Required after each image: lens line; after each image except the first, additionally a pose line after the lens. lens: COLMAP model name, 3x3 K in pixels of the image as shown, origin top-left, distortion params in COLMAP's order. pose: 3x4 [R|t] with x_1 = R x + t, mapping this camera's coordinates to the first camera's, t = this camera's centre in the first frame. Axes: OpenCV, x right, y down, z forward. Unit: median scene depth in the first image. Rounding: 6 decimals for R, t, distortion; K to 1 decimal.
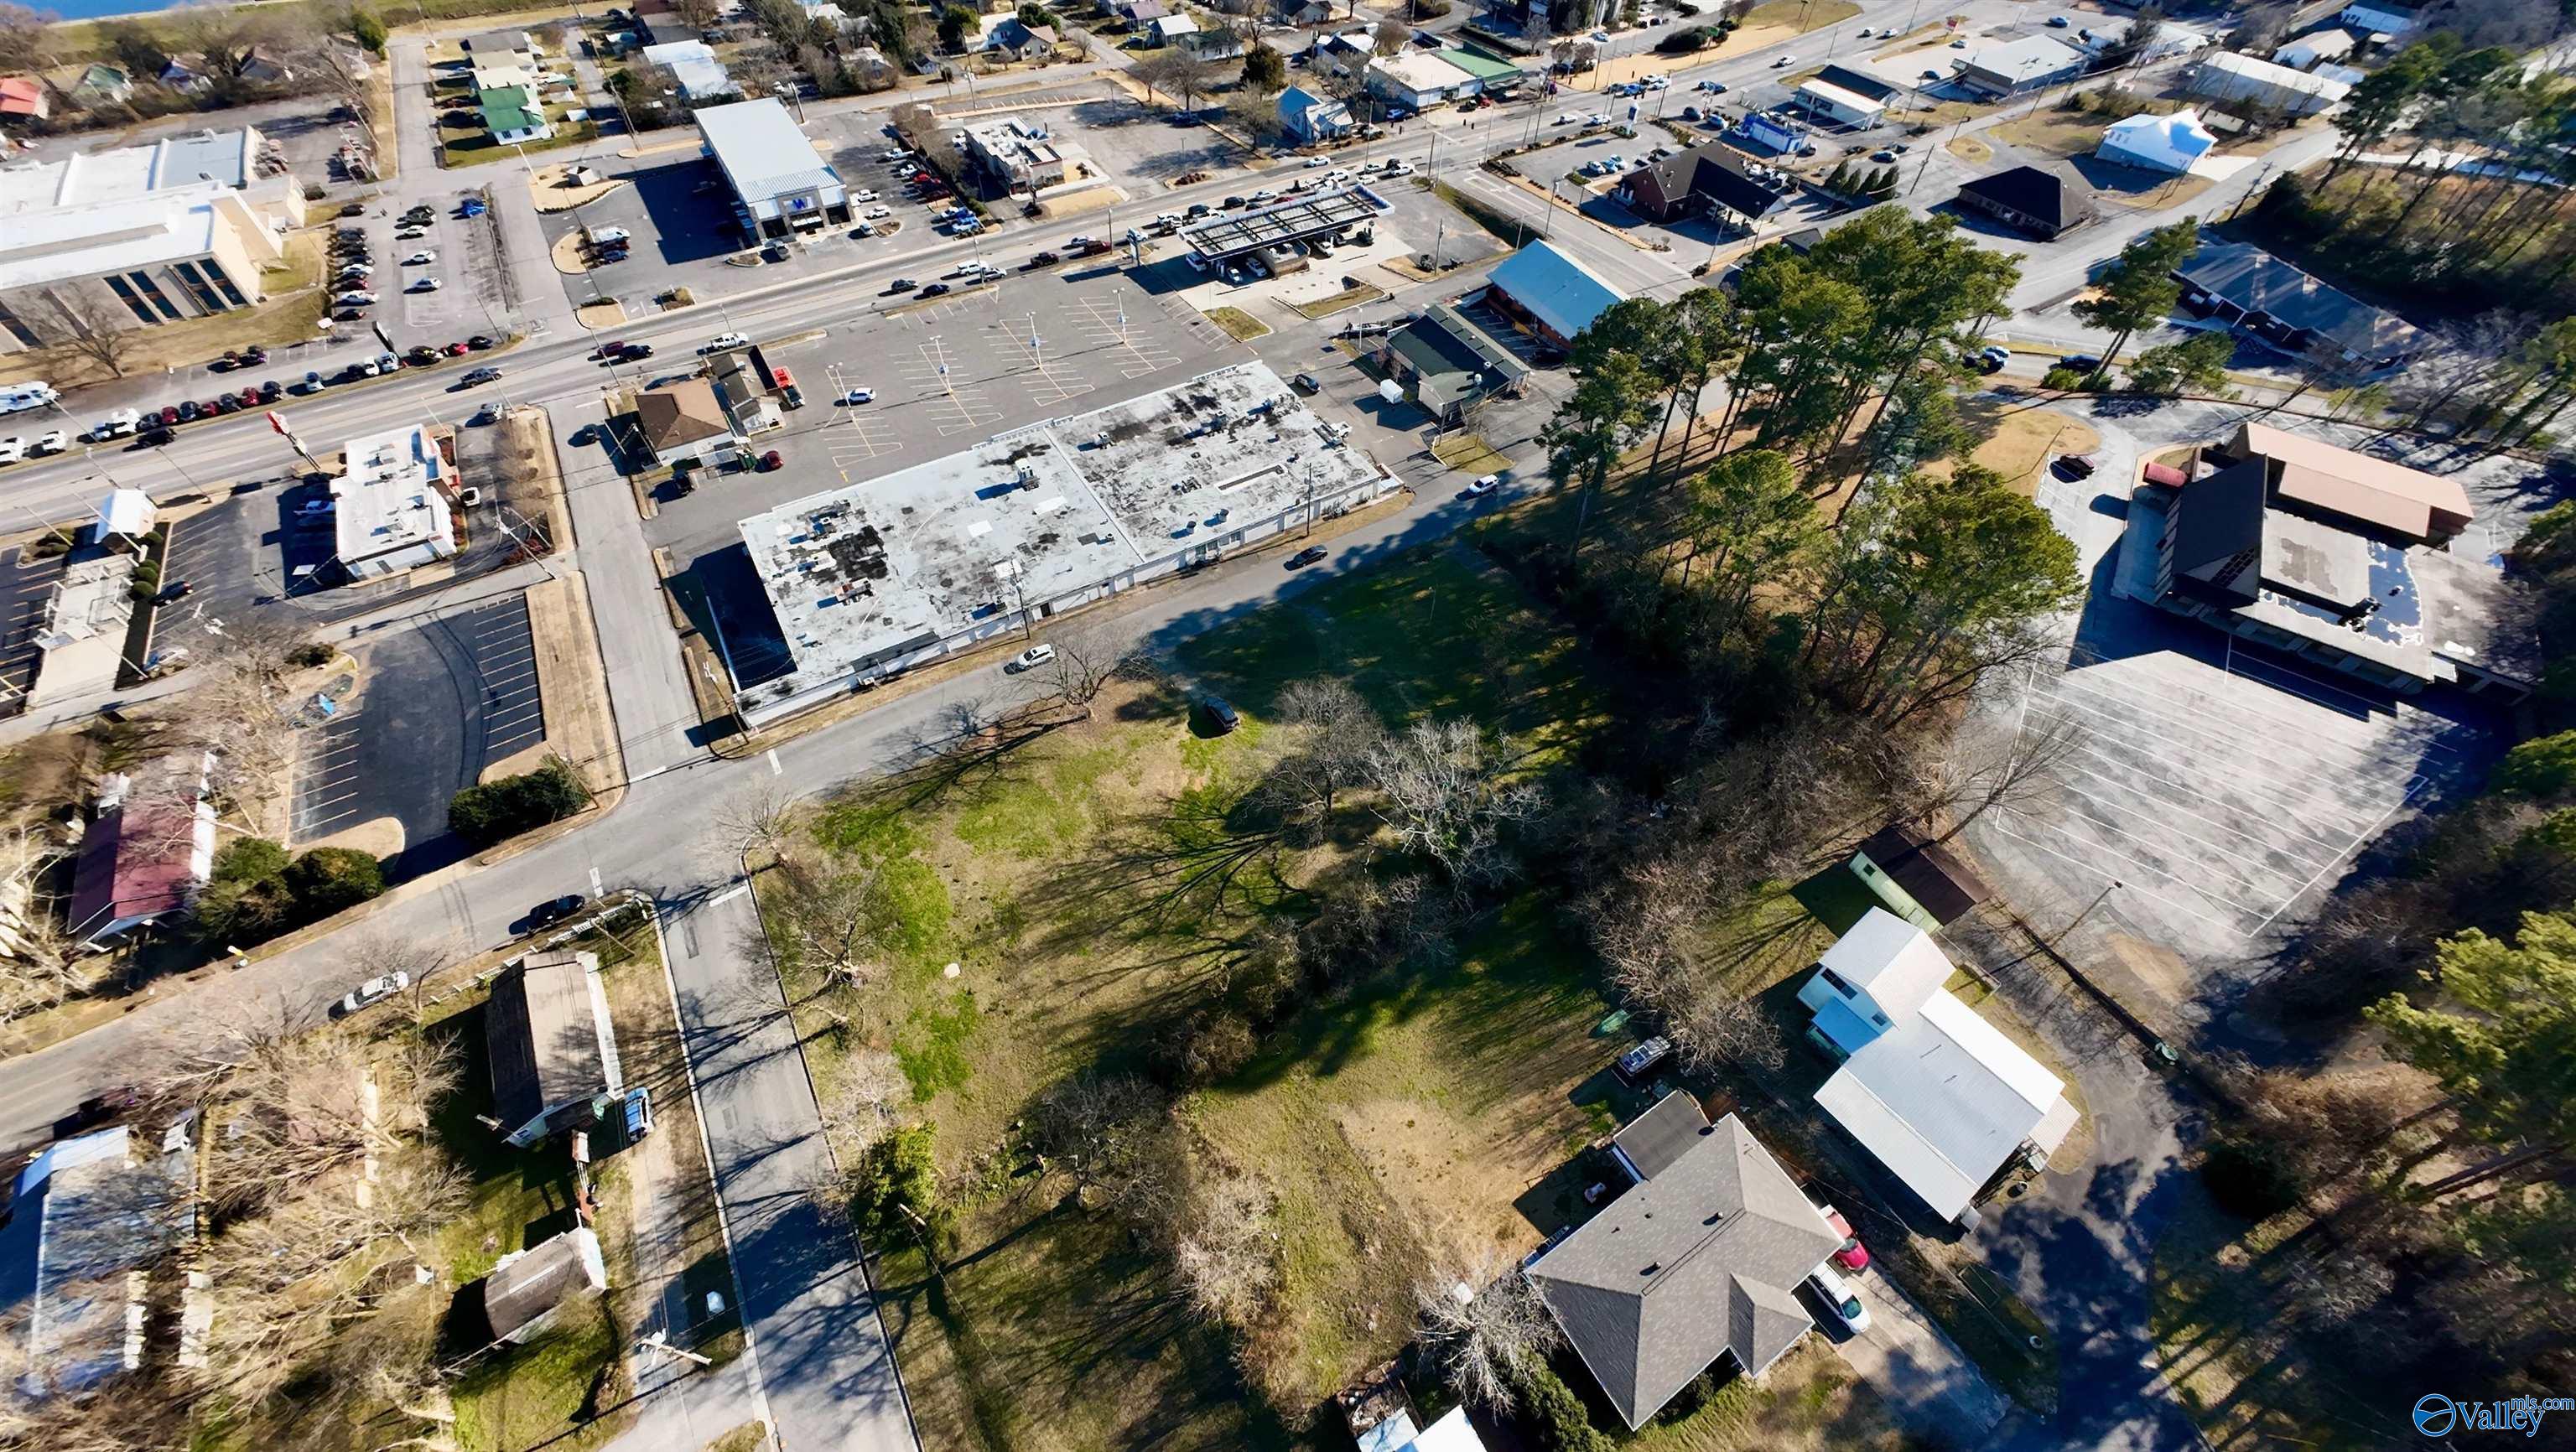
lens RADIAL K [[1005.1, 0, 1290.5], [0, 1005.1, 722.3], [0, 0, 1]] dist [-0.004230, 0.002775]
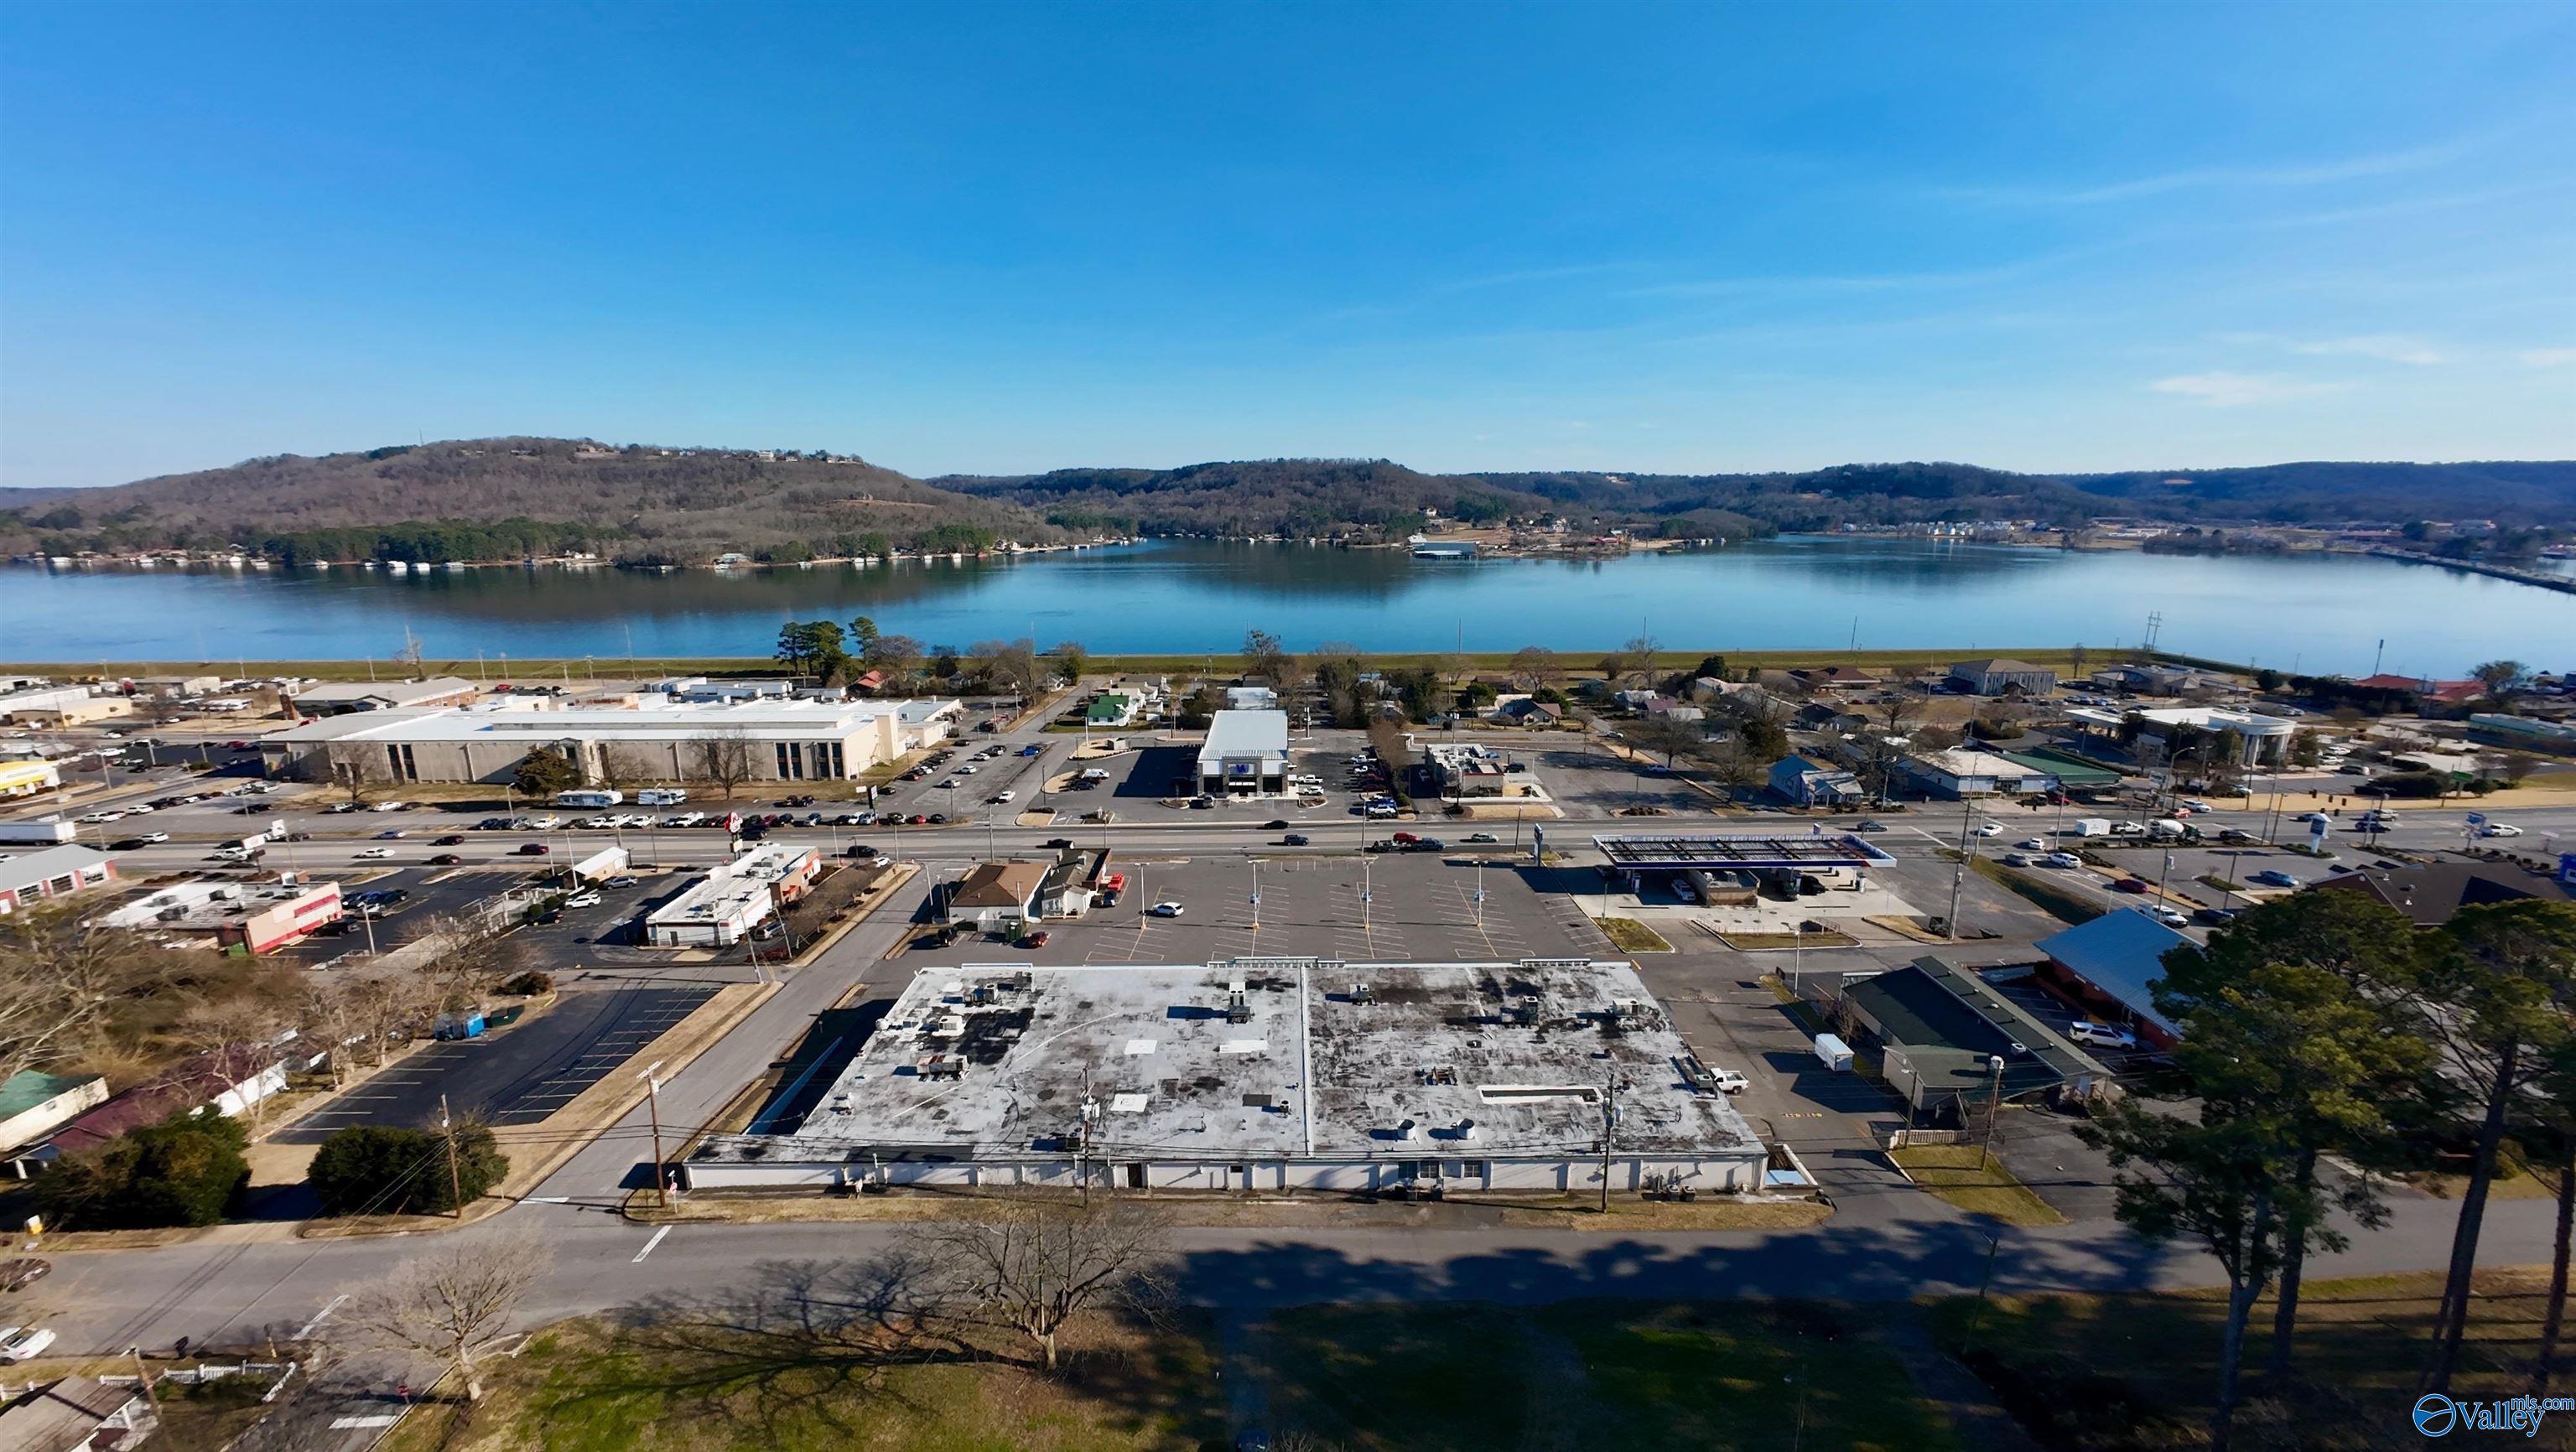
lens RADIAL K [[1005.1, 0, 1290.5], [0, 1005.1, 722.3], [0, 0, 1]] dist [-0.004230, 0.002775]
pose [[0.855042, 0.082977, -0.511876, 0.131294], [-0.384100, 0.764513, -0.517674, -0.034510], [0.348381, 0.639245, 0.685563, 0.362916]]
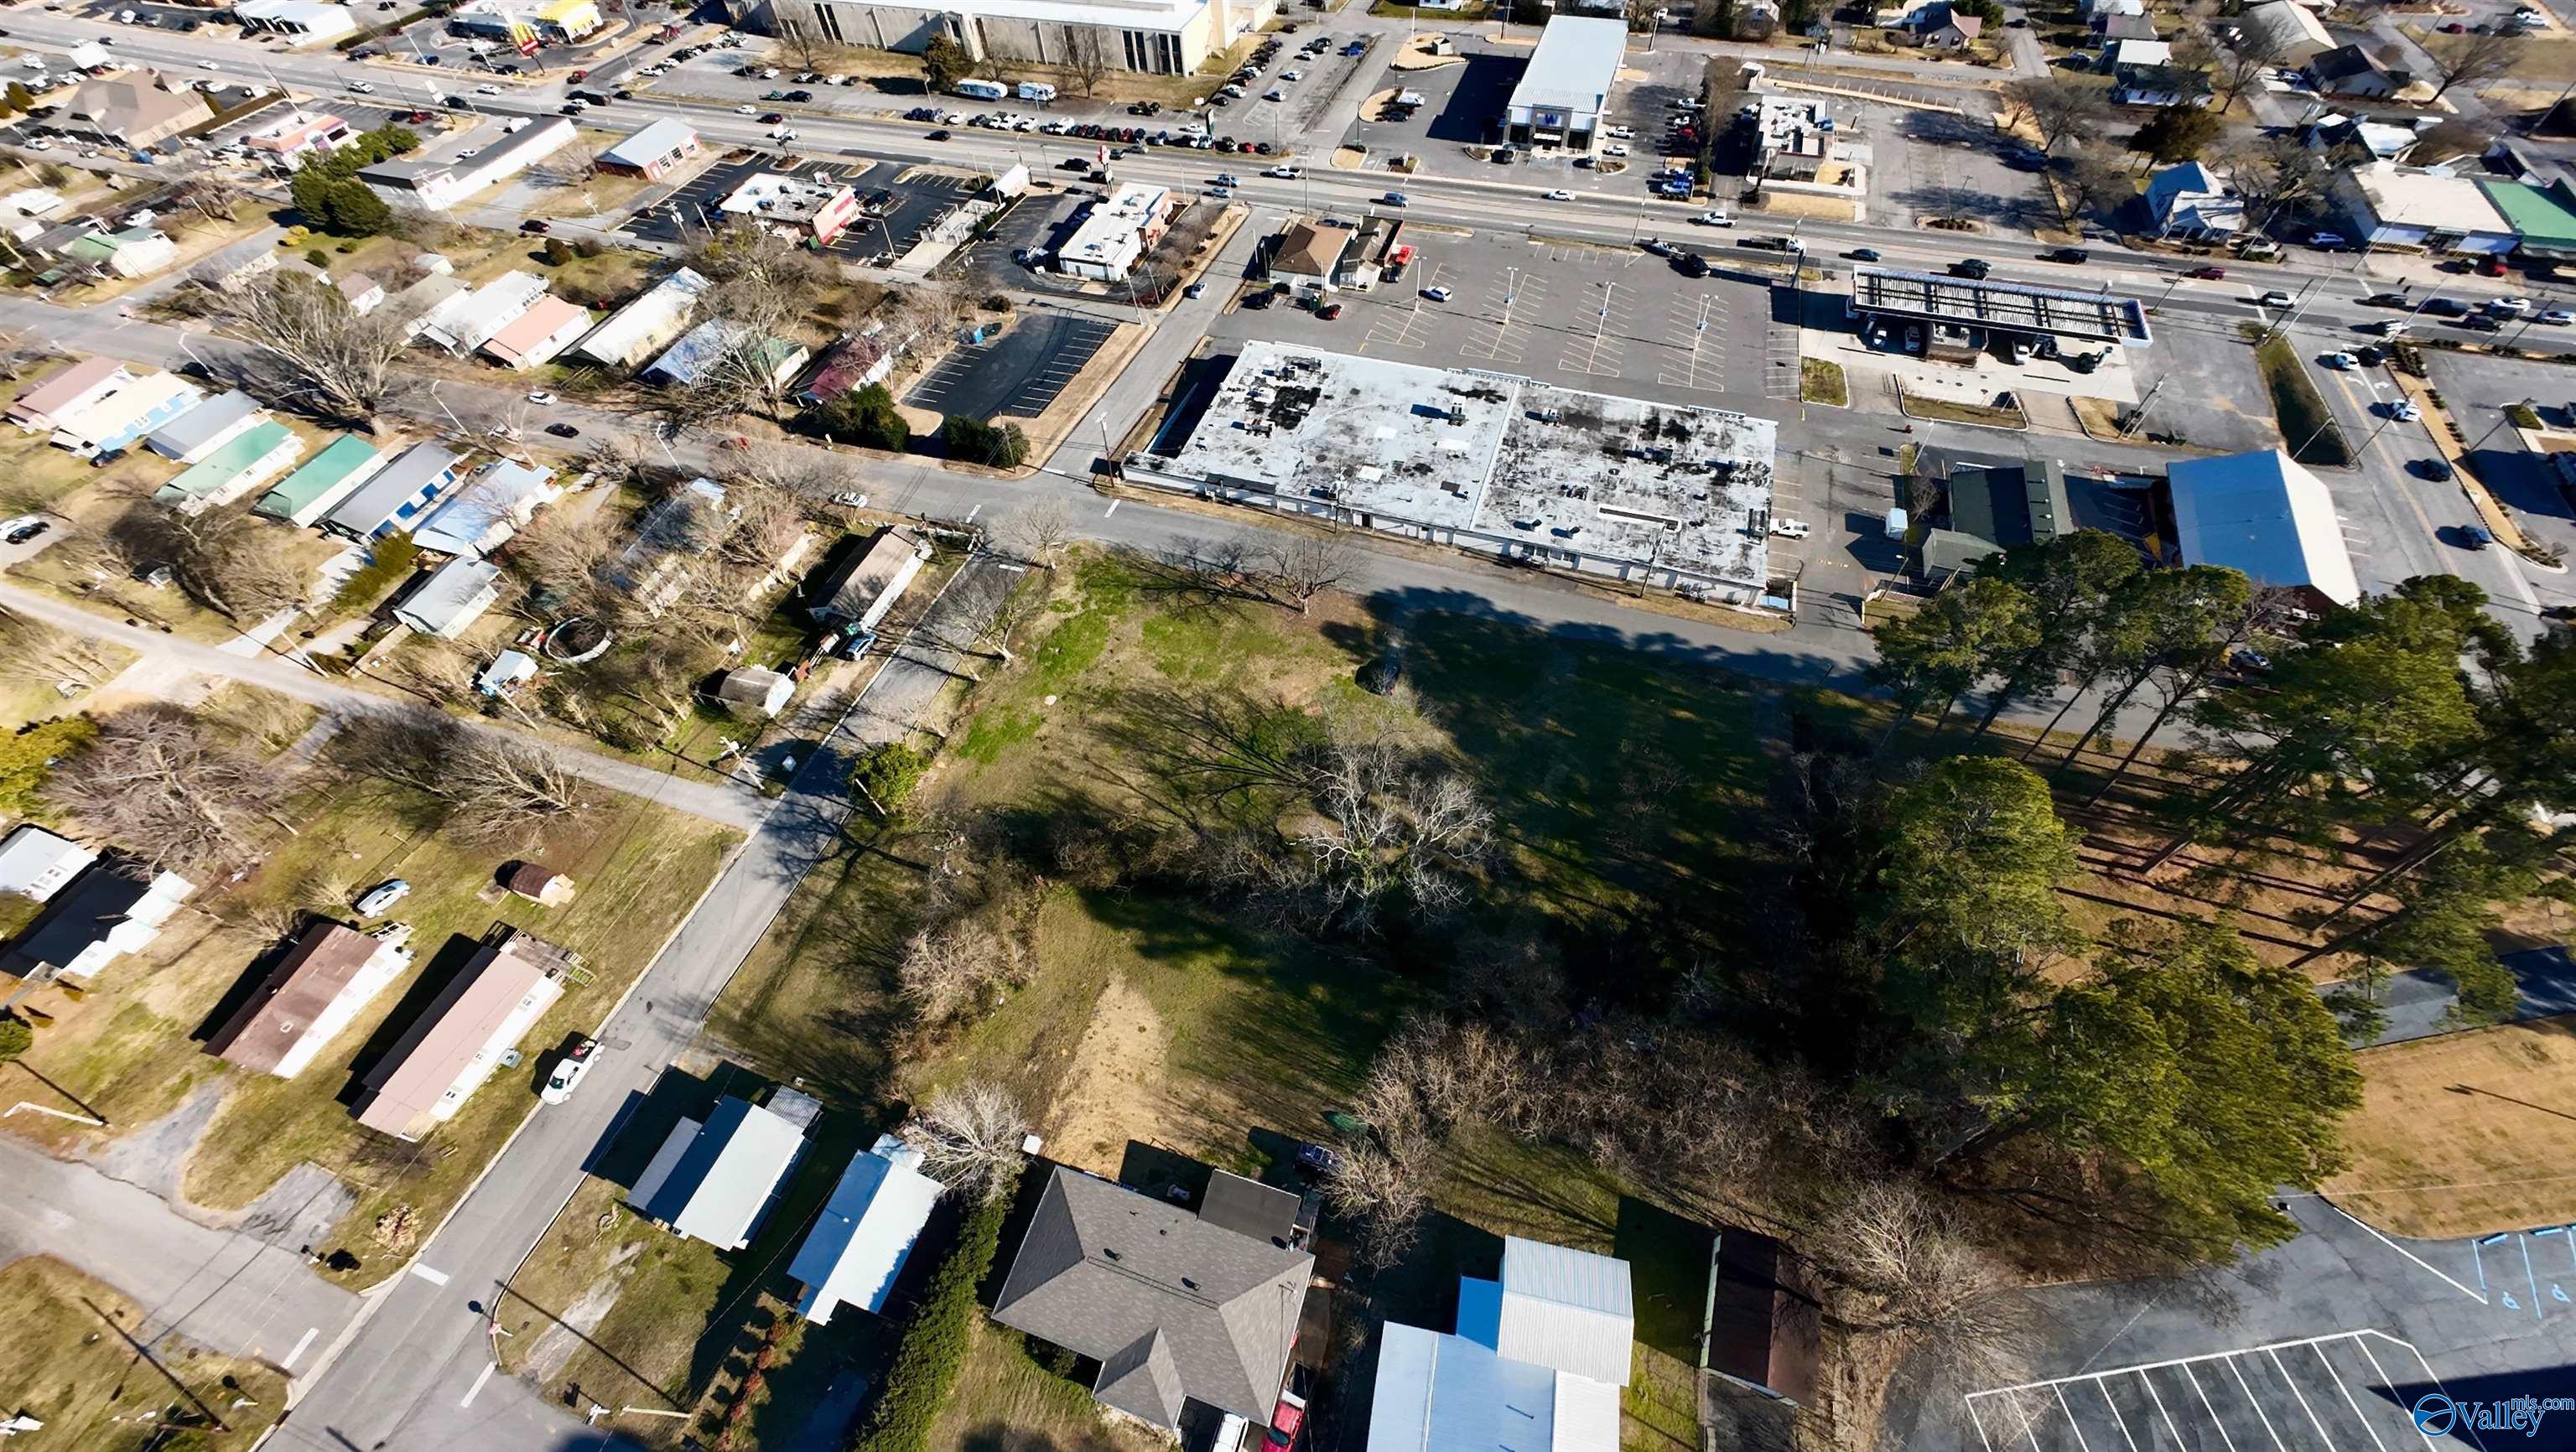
lens RADIAL K [[1005.1, 0, 1290.5], [0, 1005.1, 722.3], [0, 0, 1]] dist [-0.004230, 0.002775]
pose [[0.643568, 0.579968, -0.499457, 0.331321], [-0.555964, 0.802721, 0.215737, -0.111705], [0.526045, 0.138839, 0.839047, 0.069848]]
